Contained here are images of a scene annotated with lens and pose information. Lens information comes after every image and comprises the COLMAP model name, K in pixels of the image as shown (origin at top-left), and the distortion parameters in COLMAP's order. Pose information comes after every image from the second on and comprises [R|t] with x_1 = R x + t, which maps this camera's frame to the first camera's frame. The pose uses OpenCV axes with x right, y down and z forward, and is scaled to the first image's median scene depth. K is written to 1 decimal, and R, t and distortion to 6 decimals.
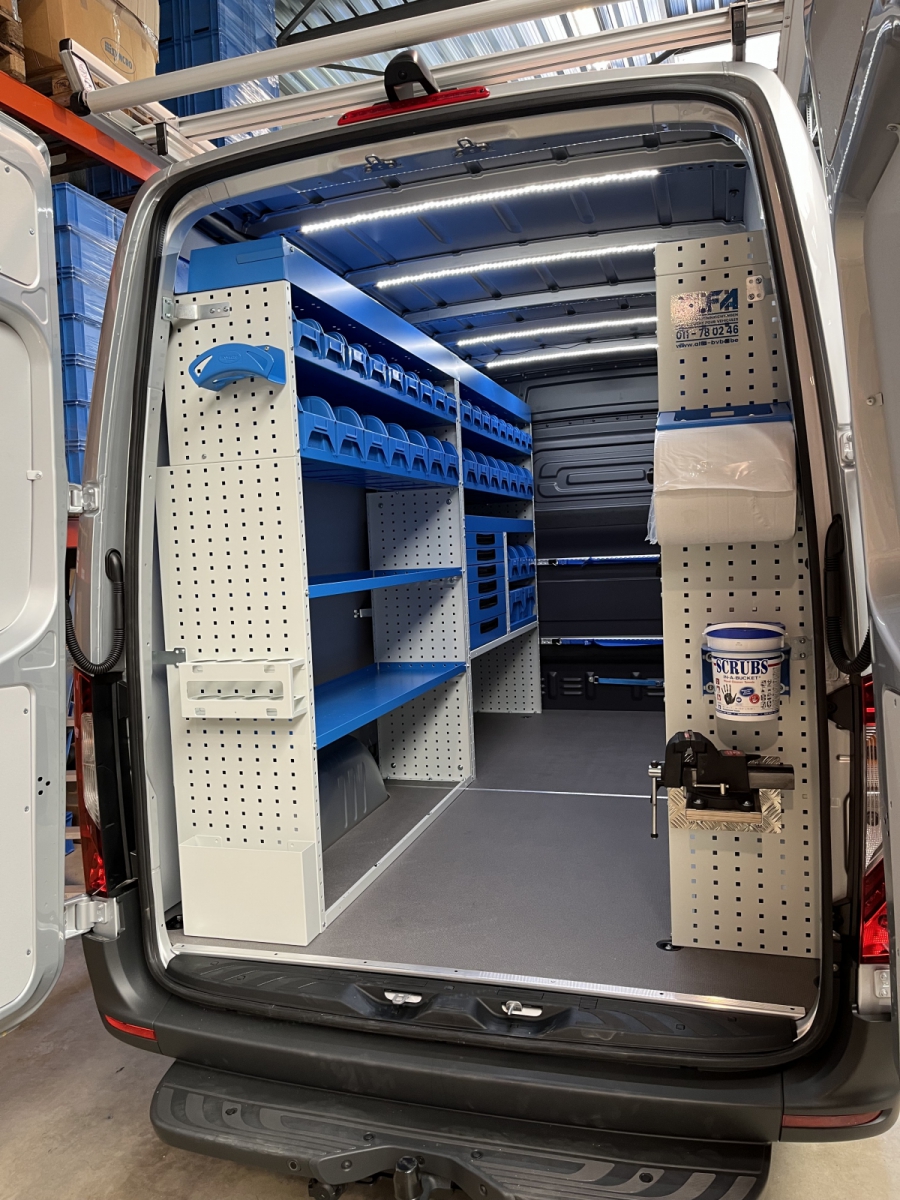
lens RADIAL K [[909.1, 0, 440.8], [0, 909.1, 602.7], [0, 0, 1]] dist [0.058784, -0.077225]
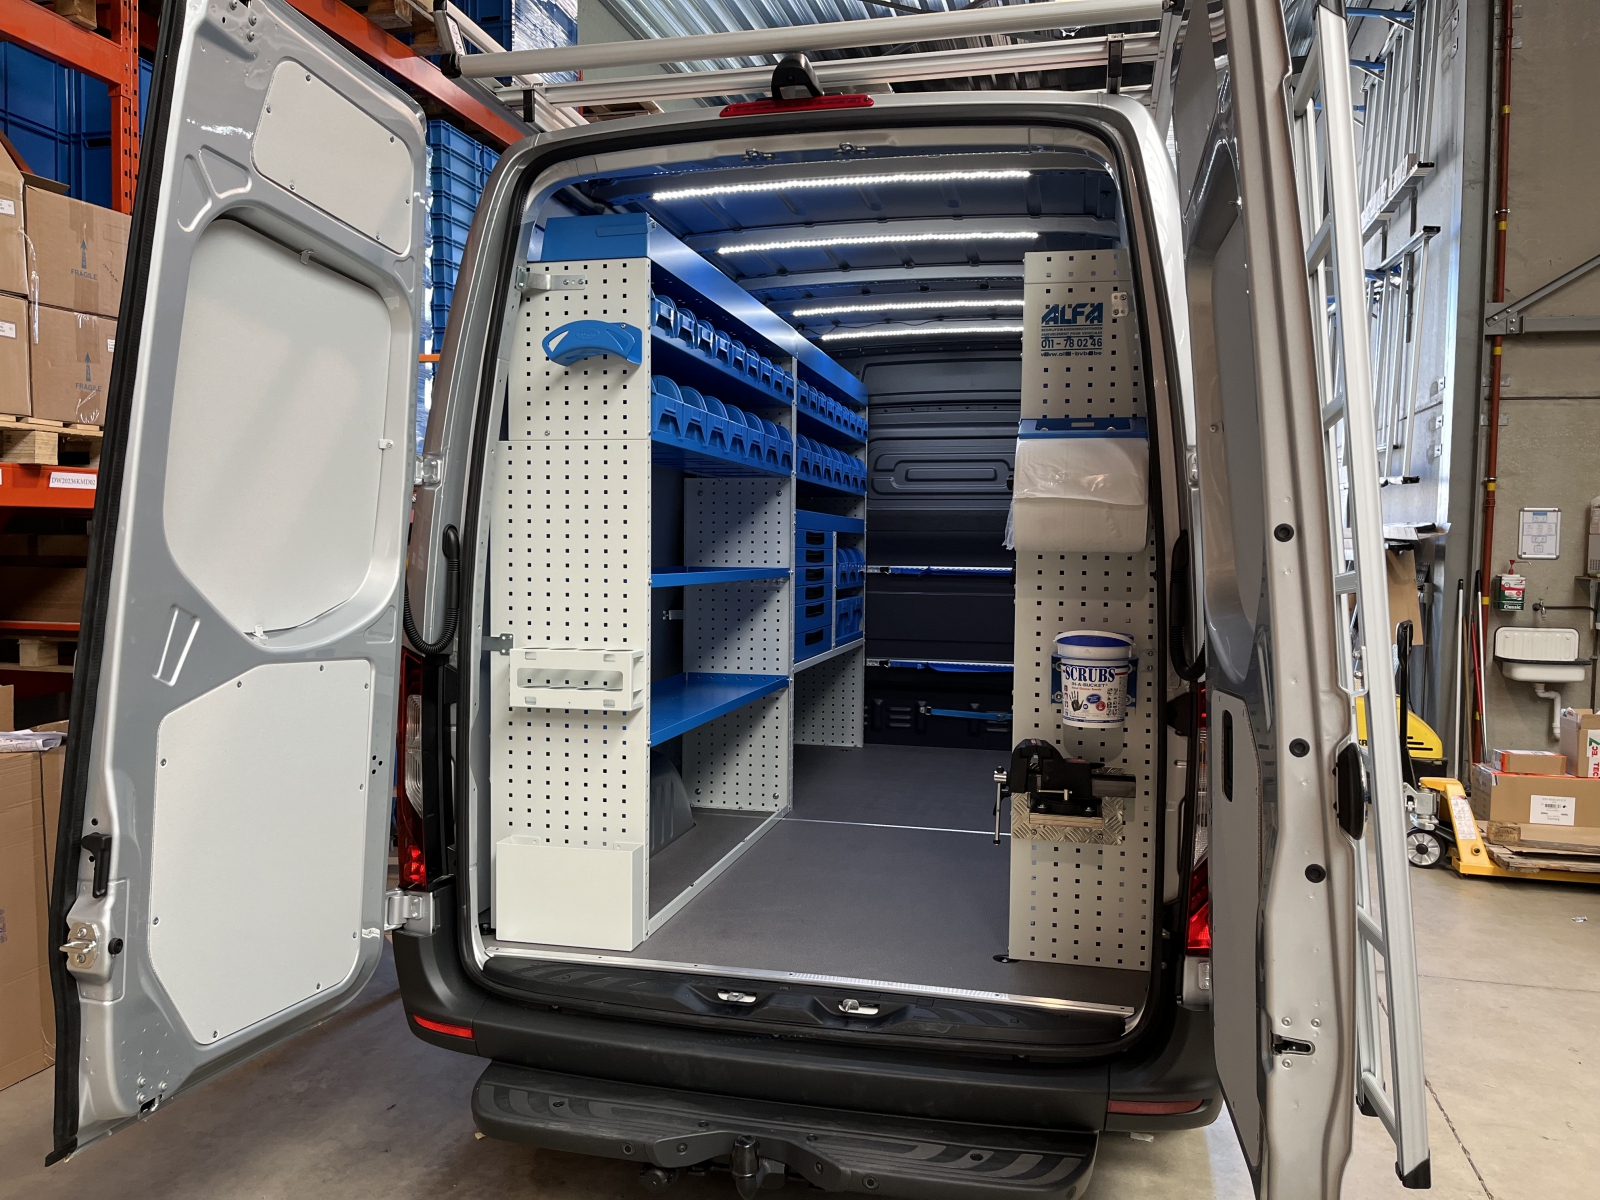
lens RADIAL K [[1212.1, 0, 798.4], [0, 1212.1, 601.1], [0, 0, 1]] dist [0.058784, -0.077225]
pose [[0.996249, 0.051458, 0.069569, -0.082841], [-0.050066, 0.998512, -0.021612, 0.030465], [-0.070578, 0.018048, 0.997343, -0.294654]]
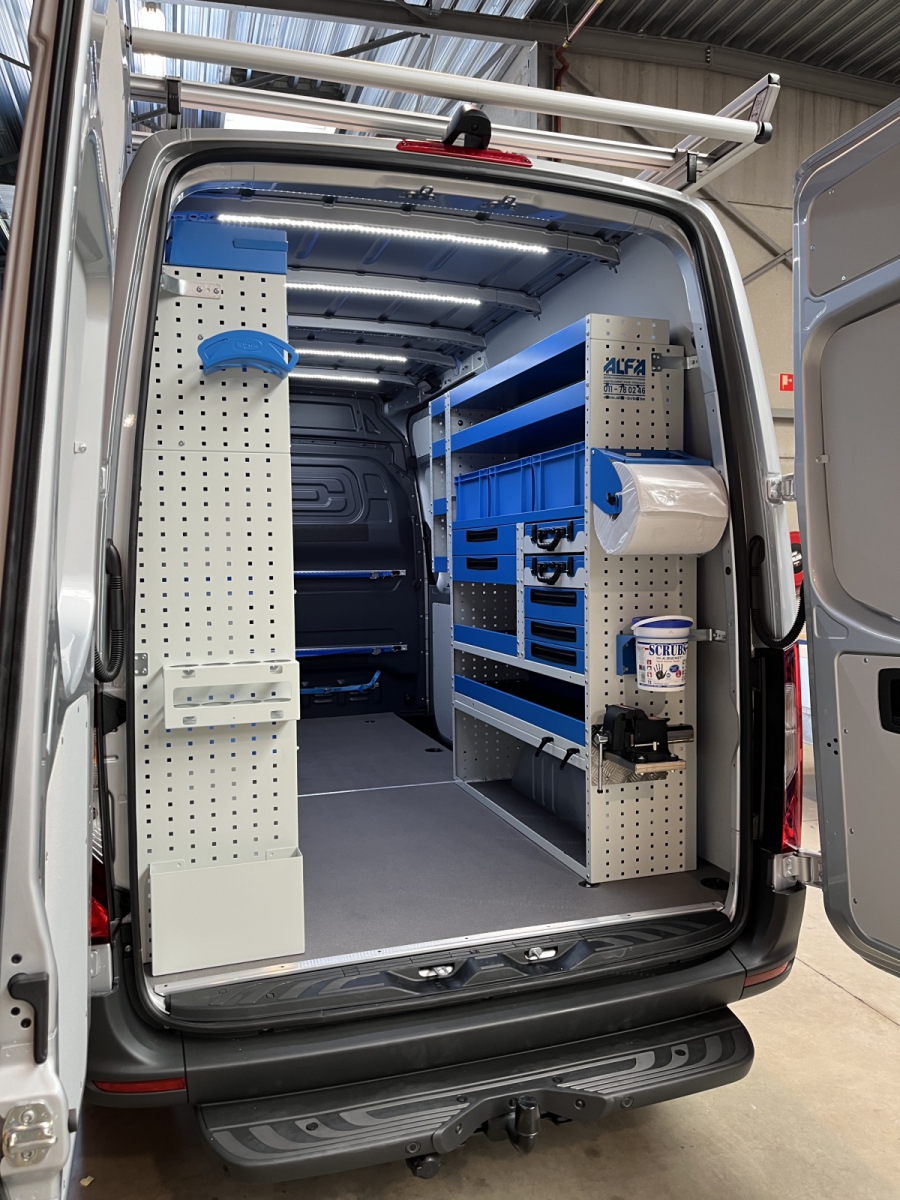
lens RADIAL K [[909.1, 0, 448.4], [0, 909.1, 597.8], [0, 0, 1]] dist [0.058784, -0.077225]
pose [[0.818154, 0.007349, 0.574952, -0.603932], [0.011422, 0.999513, -0.029029, 0.027014], [-0.574885, 0.030318, 0.817672, 0.103532]]
